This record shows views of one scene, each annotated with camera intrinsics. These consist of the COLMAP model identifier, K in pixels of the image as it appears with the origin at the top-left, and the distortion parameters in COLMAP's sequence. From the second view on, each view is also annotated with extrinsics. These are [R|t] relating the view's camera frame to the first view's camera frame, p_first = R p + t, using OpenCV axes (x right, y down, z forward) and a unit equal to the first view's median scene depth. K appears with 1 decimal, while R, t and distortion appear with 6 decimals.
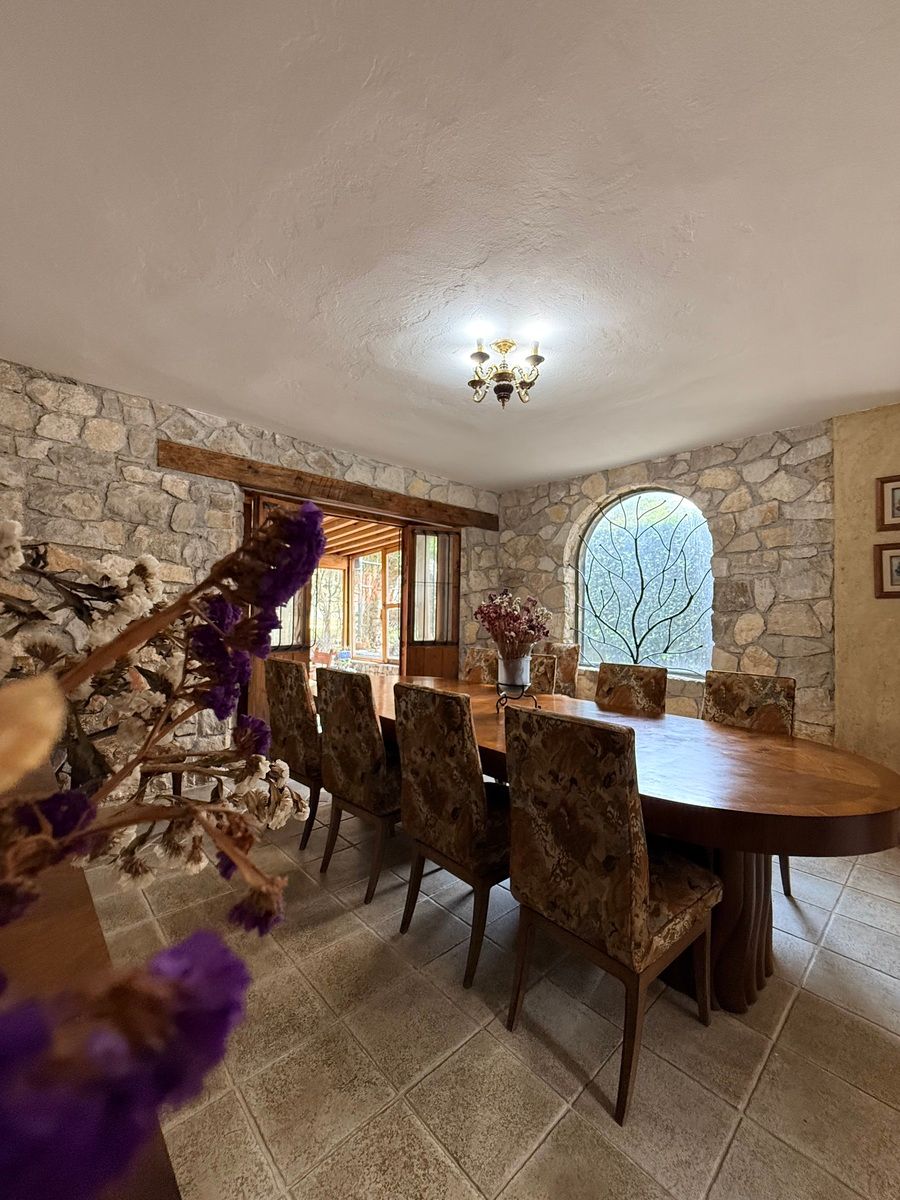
lens RADIAL K [[474.6, 0, 450.0], [0, 474.6, 600.0], [0, 0, 1]] dist [-0.000929, 0.000253]
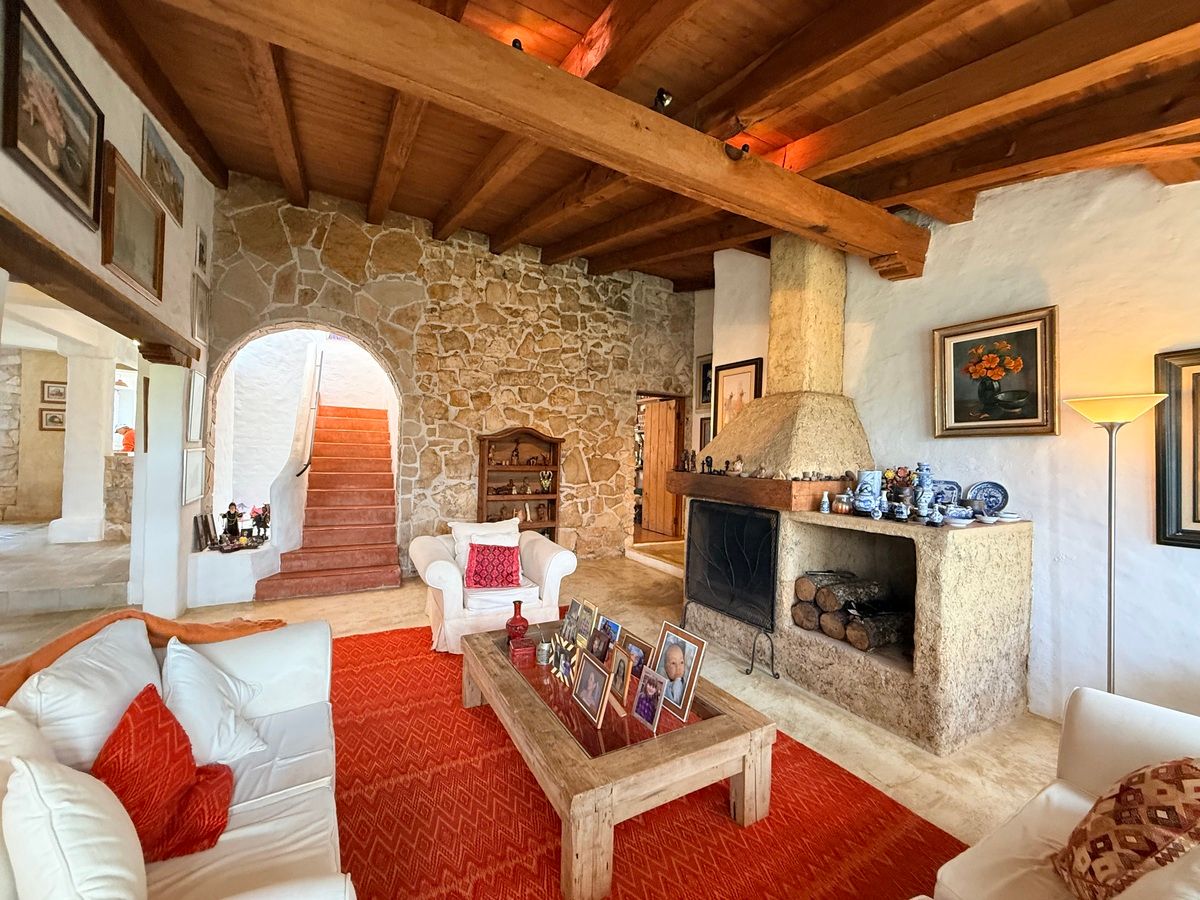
lens RADIAL K [[474.6, 0, 599.1], [0, 474.6, 451.6], [0, 0, 1]] dist [-0.000929, 0.000253]
pose [[0.246507, -0.004442, 0.969131, -0.680101], [-0.050003, 0.998599, 0.017296, -0.074917], [-0.967850, -0.052723, 0.245940, -2.181525]]
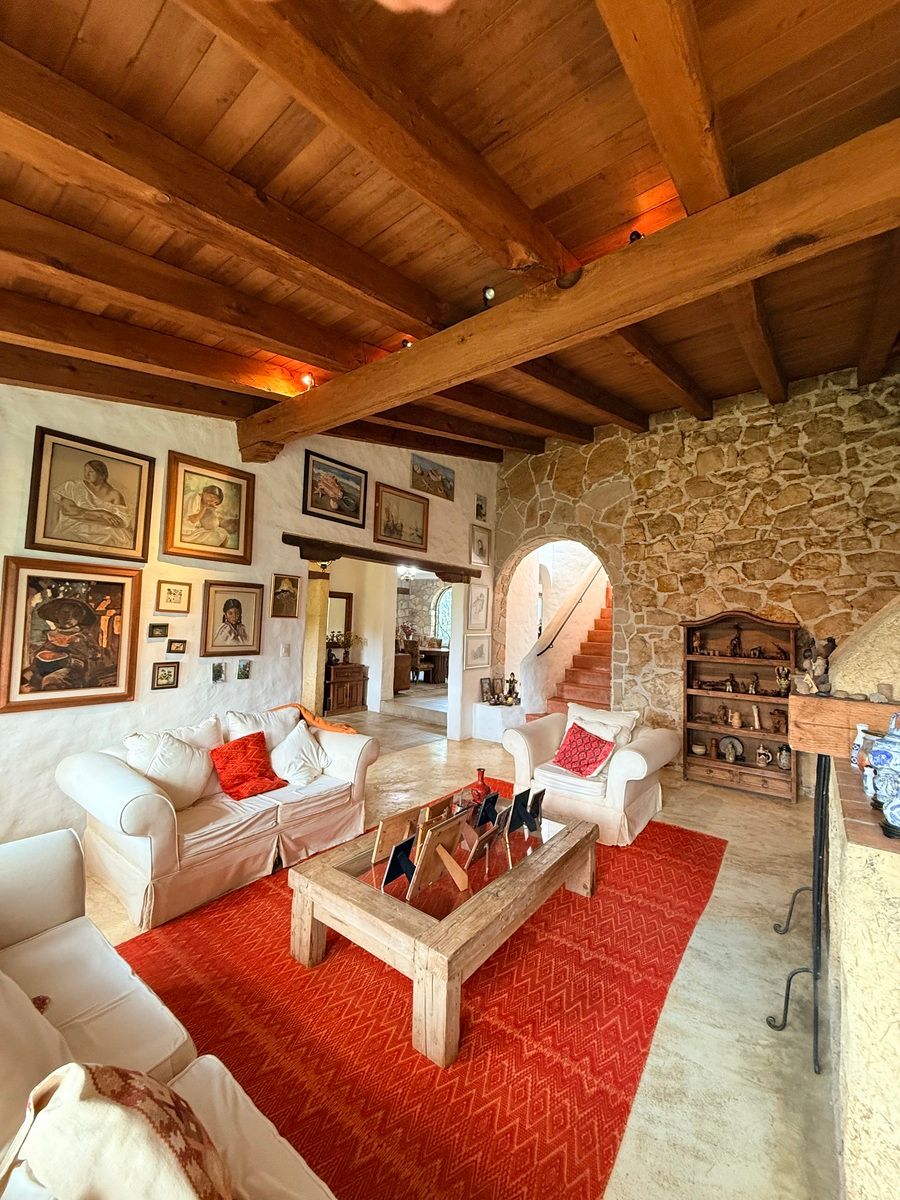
lens RADIAL K [[474.6, 0, 450.0], [0, 474.6, 600.0], [0, 0, 1]] dist [-0.000929, 0.000253]
pose [[0.986150, 0.023375, 0.164201, -0.178128], [-0.020144, 0.999570, -0.021316, -0.103318], [-0.164629, 0.017713, 0.986197, -2.729155]]
